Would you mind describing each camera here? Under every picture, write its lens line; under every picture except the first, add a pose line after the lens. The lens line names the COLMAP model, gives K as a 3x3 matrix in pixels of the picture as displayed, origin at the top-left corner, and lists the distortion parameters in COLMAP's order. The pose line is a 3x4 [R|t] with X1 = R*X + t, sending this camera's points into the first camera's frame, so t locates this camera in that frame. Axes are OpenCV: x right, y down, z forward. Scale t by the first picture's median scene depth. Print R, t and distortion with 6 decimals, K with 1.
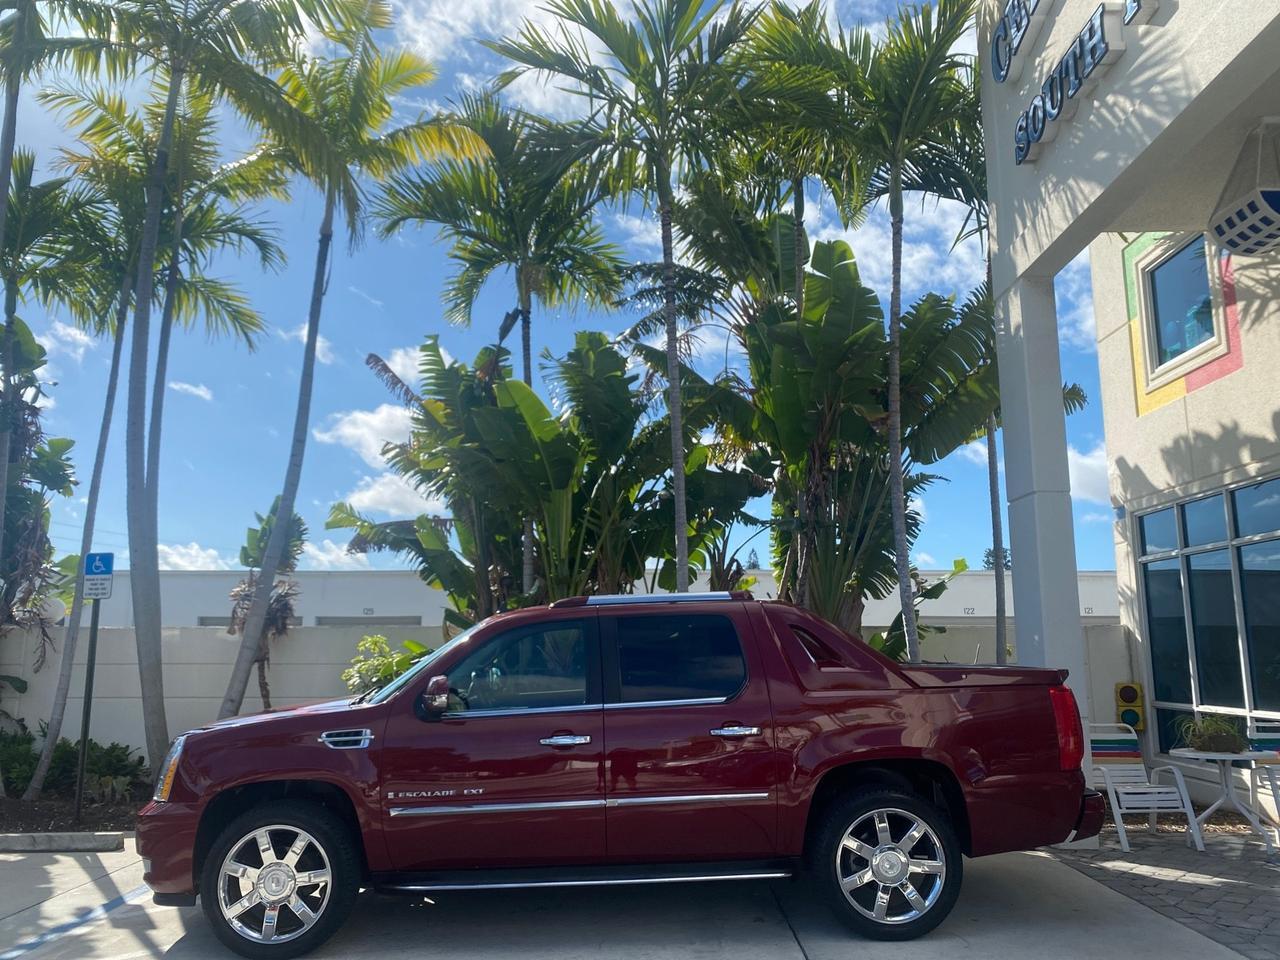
lens RADIAL K [[977.0, 0, 642.3], [0, 977.0, 478.3], [0, 0, 1]] dist [0.025578, -0.026106]
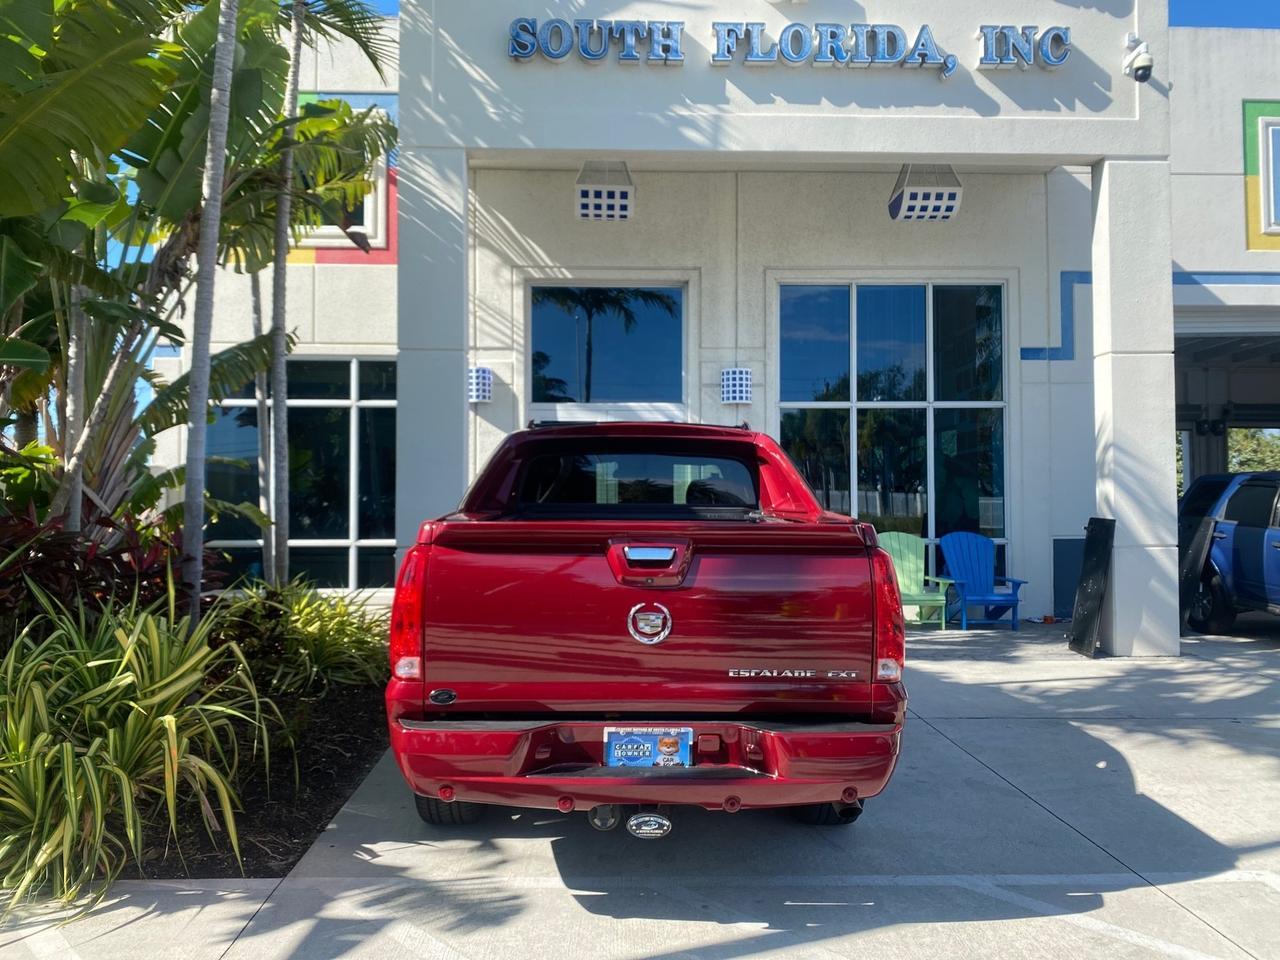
lens RADIAL K [[977.0, 0, 635.5], [0, 977.0, 481.6], [0, 0, 1]] dist [0.025578, -0.026106]
pose [[-0.035866, 0.024765, 0.999050, -0.534678], [-0.173940, 0.984279, -0.030643, 0.121009], [-0.984103, -0.174874, -0.030994, 0.613764]]
